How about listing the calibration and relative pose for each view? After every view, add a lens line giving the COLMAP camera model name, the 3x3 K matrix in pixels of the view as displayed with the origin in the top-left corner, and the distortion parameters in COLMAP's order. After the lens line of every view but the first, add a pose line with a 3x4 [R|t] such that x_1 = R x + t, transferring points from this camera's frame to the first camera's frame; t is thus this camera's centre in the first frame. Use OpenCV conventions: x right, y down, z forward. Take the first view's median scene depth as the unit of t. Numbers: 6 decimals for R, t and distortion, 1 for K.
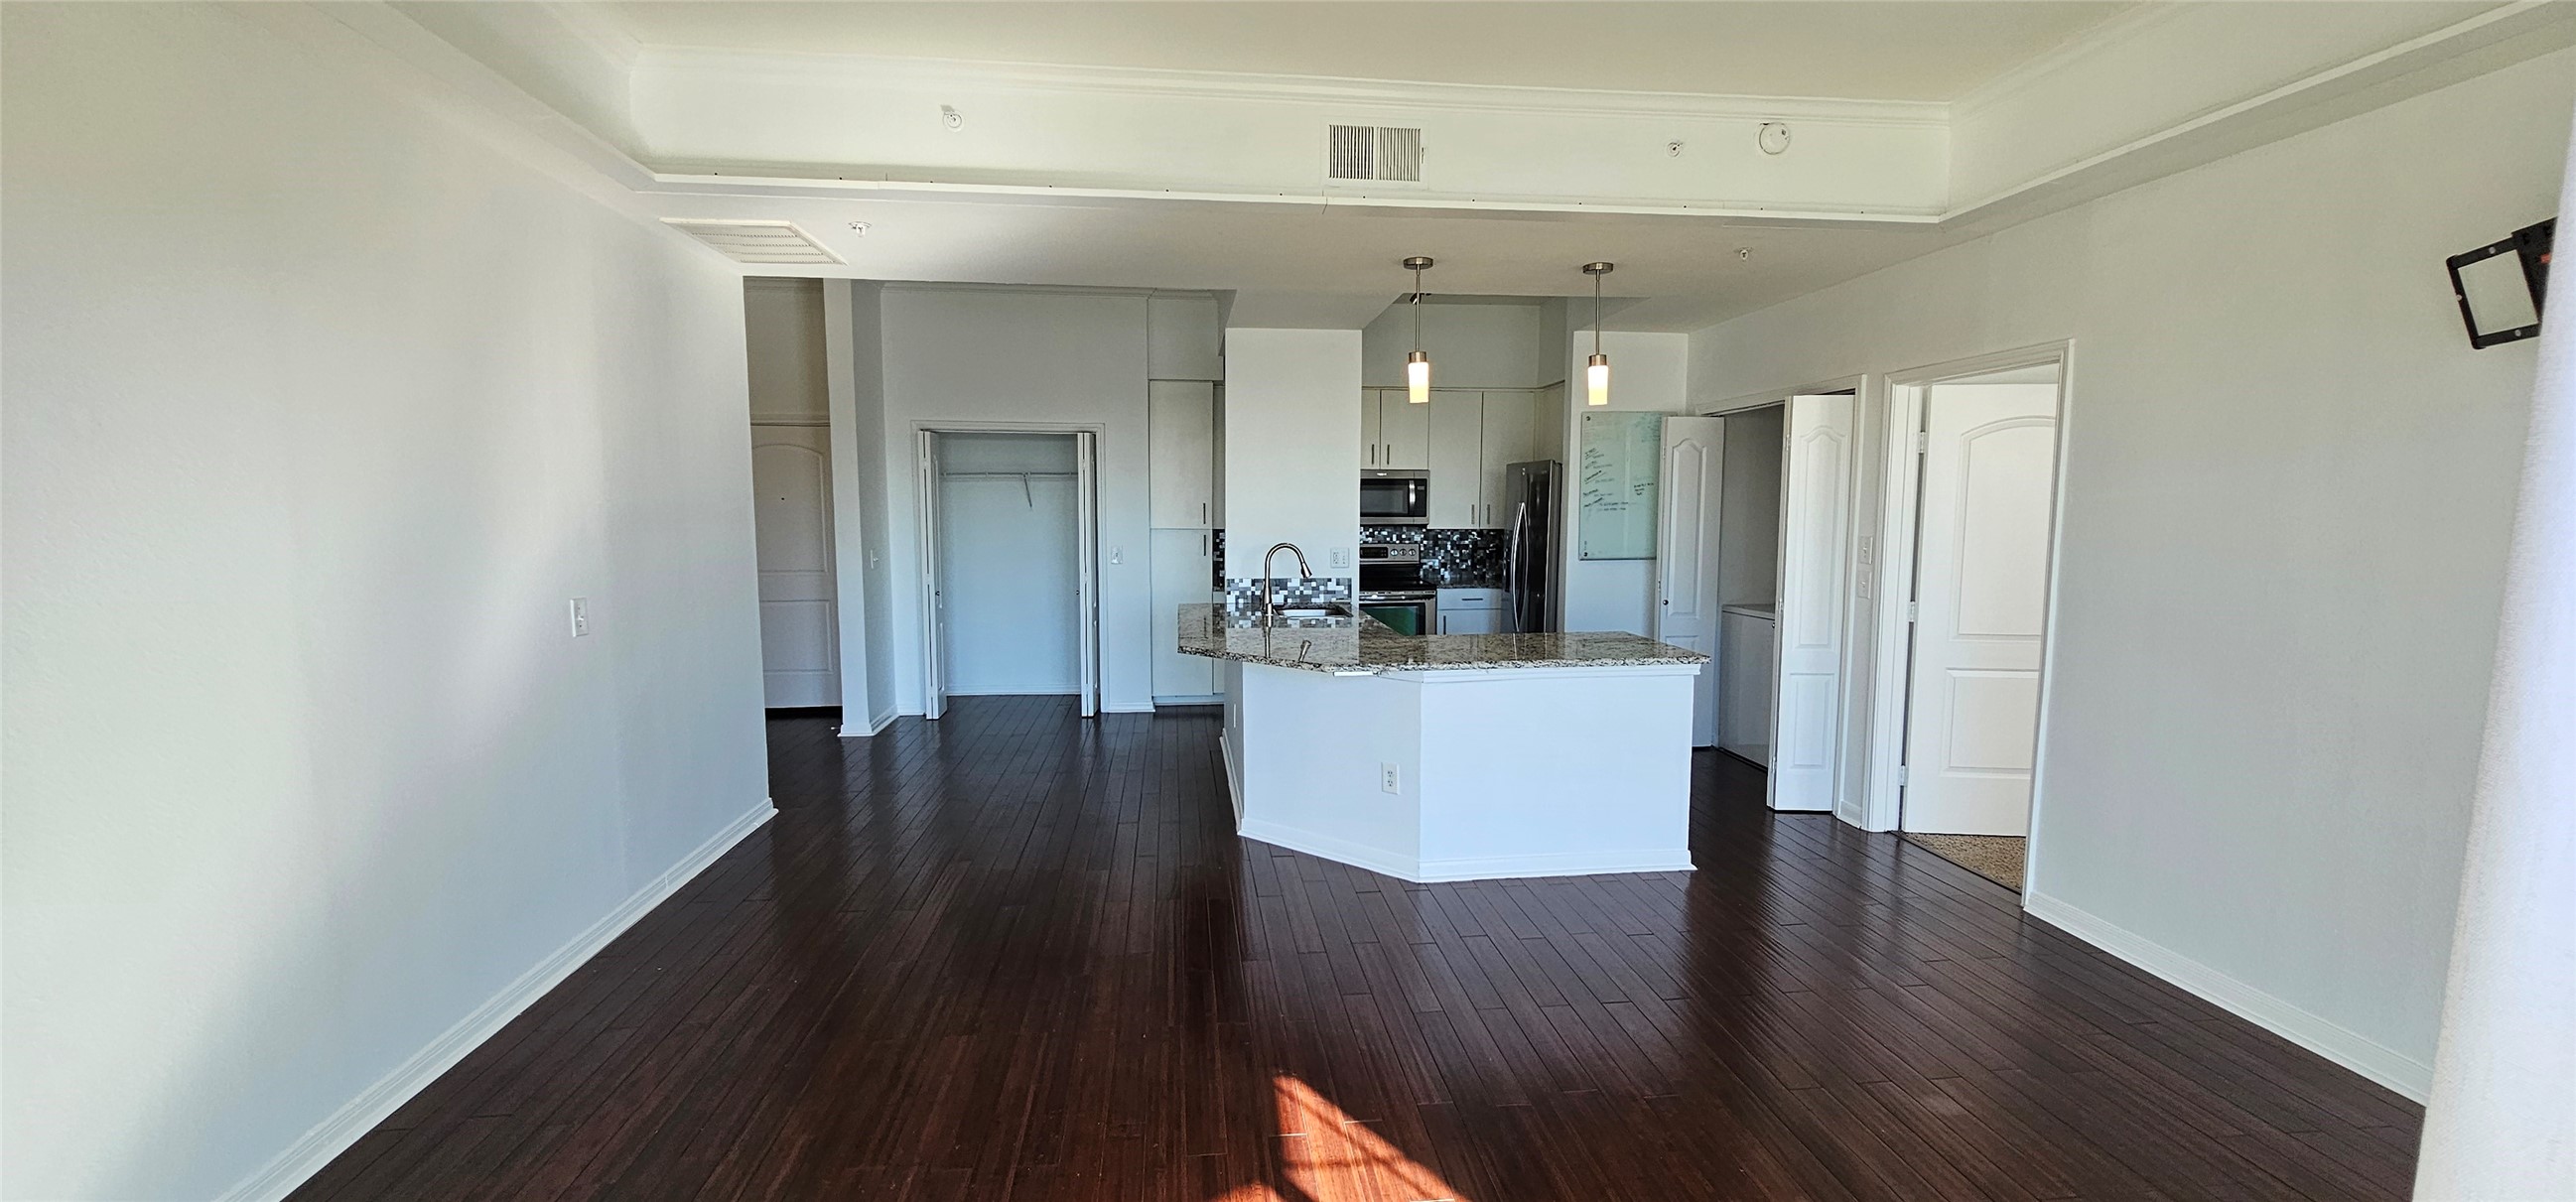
lens RADIAL K [[1046.2, 0, 1290.8], [0, 1046.2, 606.0], [0, 0, 1]] dist [0.000738, 0.001100]
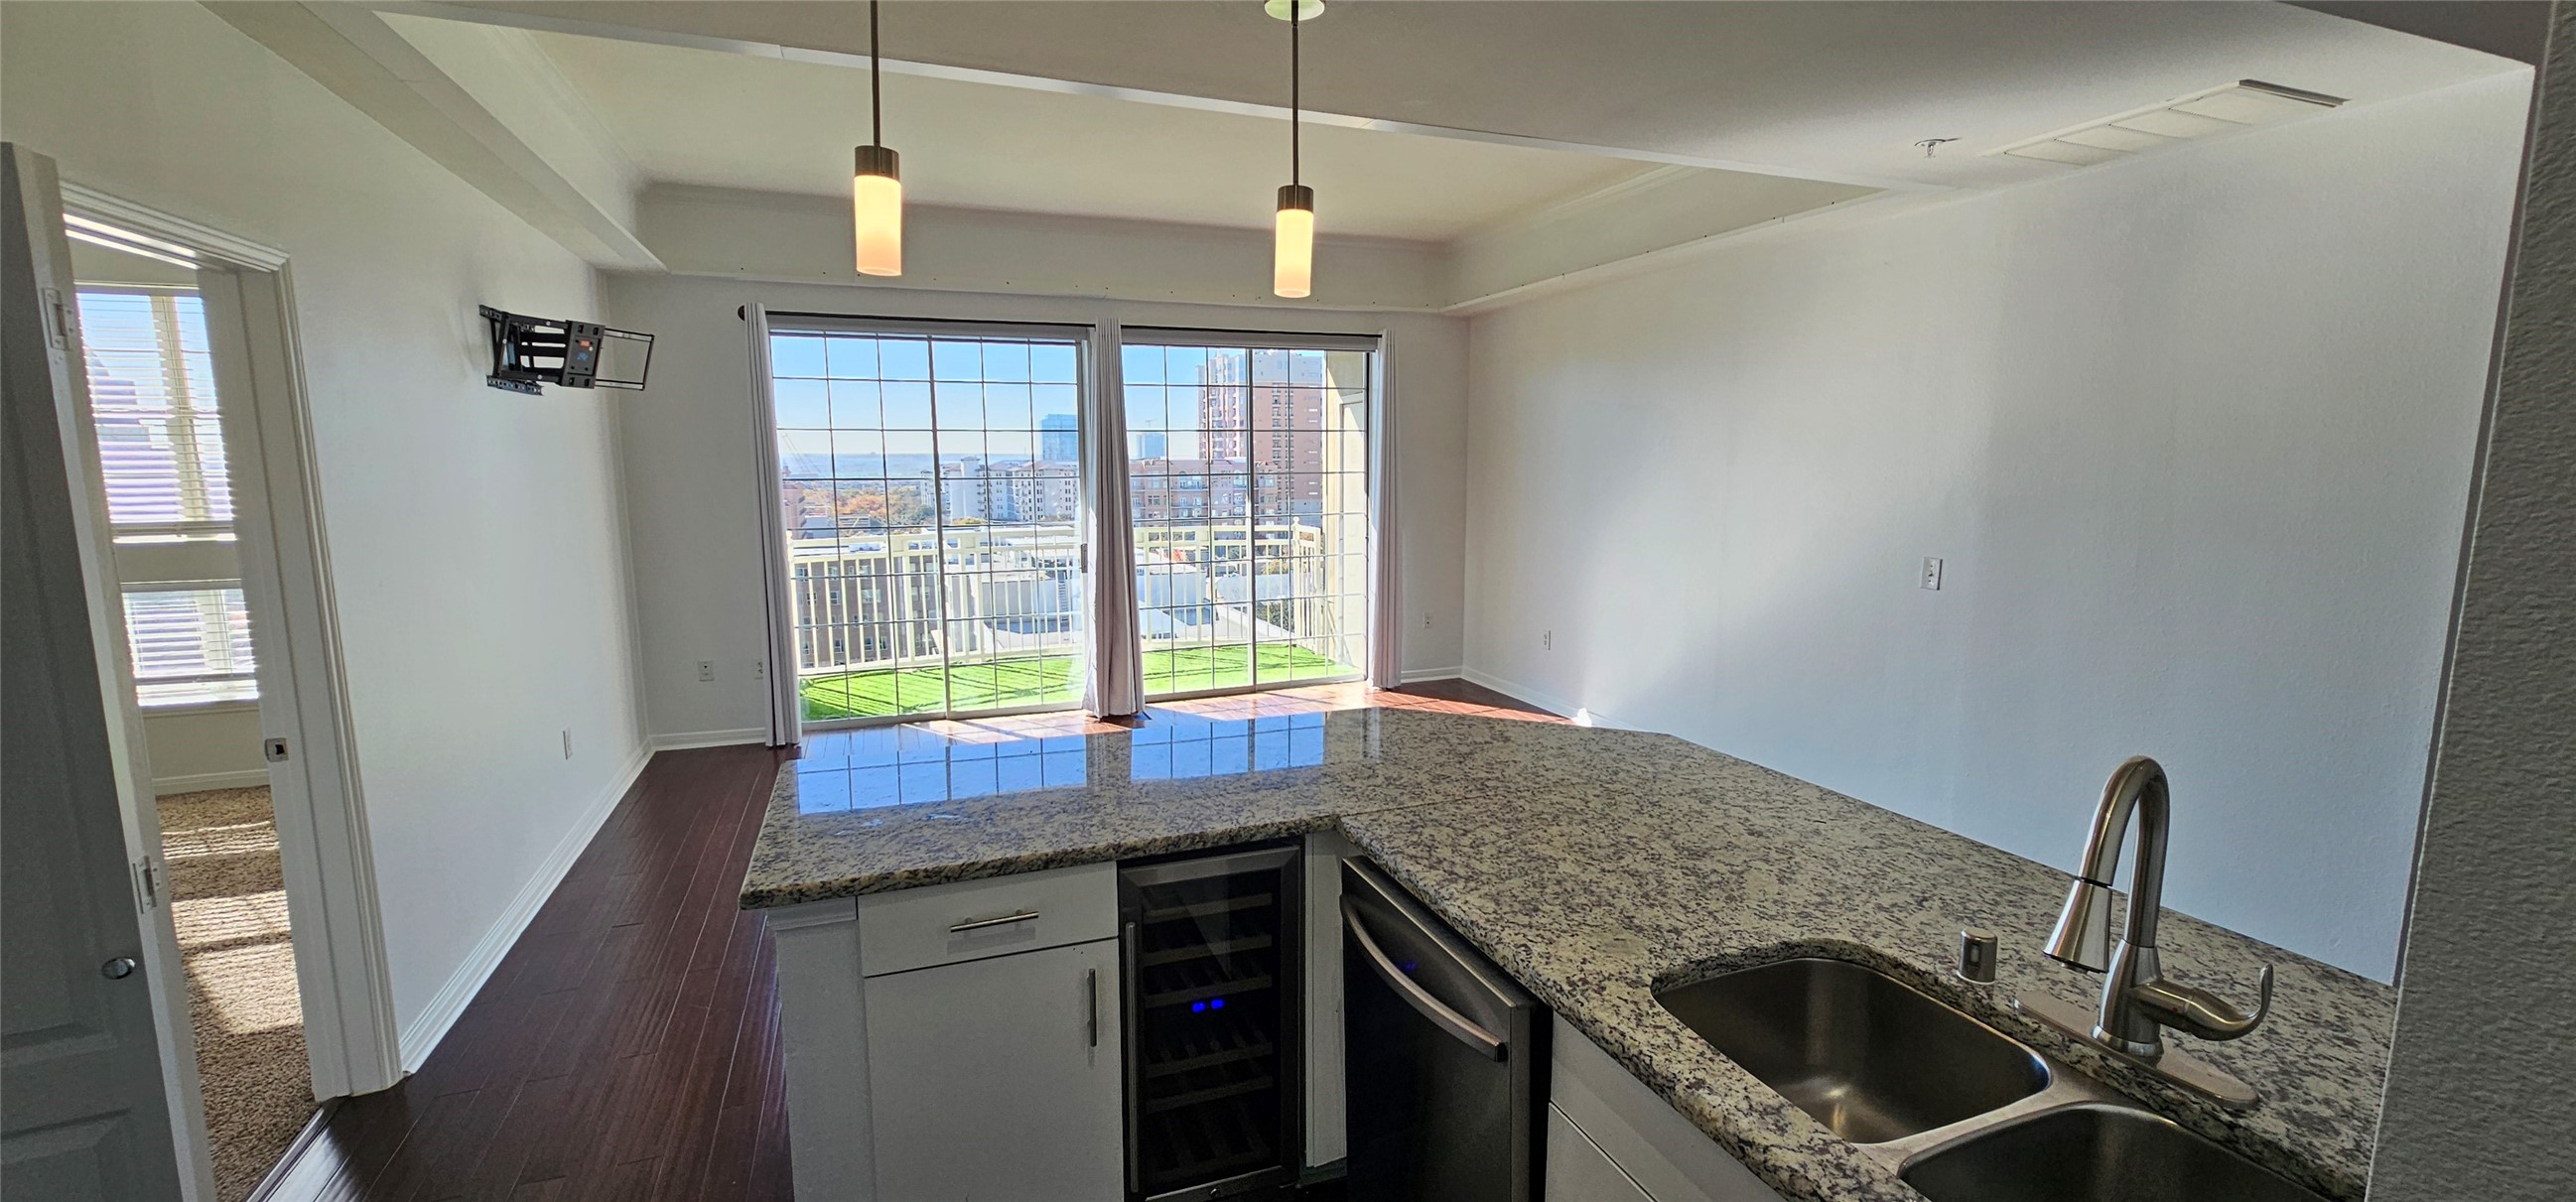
lens RADIAL K [[1046.2, 0, 1296.4], [0, 1046.2, 614.9], [0, 0, 1]] dist [0.000738, 0.001100]
pose [[-0.964651, 0.042771, -0.260036, 0.180806], [-0.023770, 0.968597, 0.247497, -0.121758], [0.262456, 0.244929, -0.933342, 1.065797]]
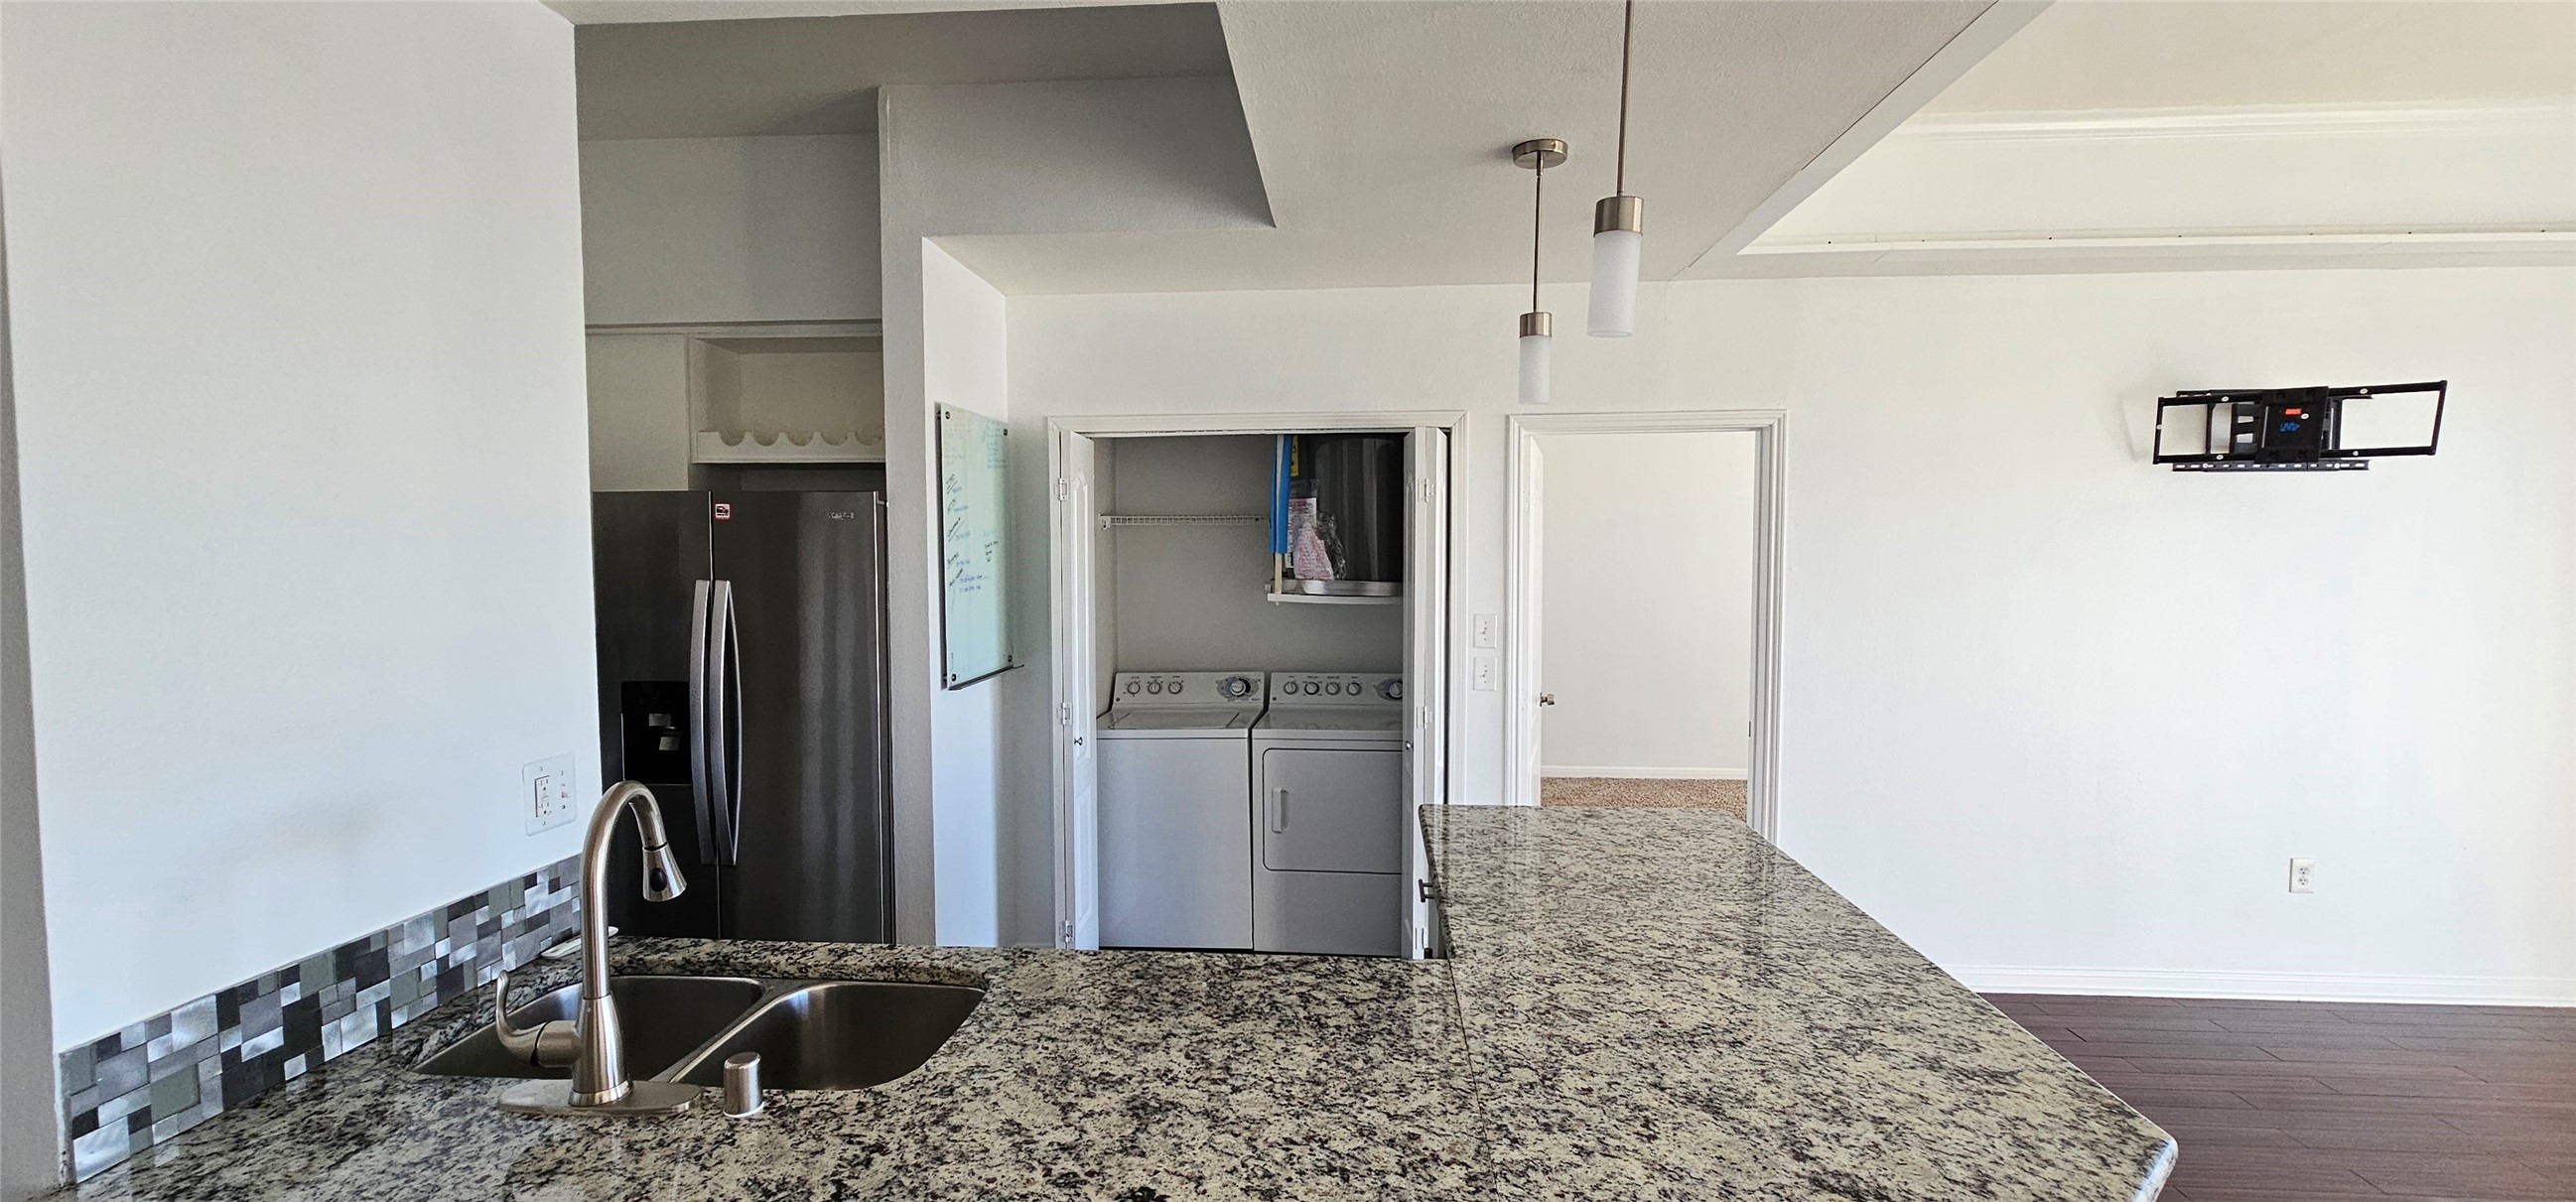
lens RADIAL K [[1046.2, 0, 1287.4], [0, 1046.2, 613.2], [0, 0, 1]] dist [0.000738, 0.001100]
pose [[0.178565, -0.059465, 0.982130, -0.197750], [0.101283, 0.993980, 0.041768, -0.087740], [-0.978701, 0.092014, 0.183513, 0.757635]]
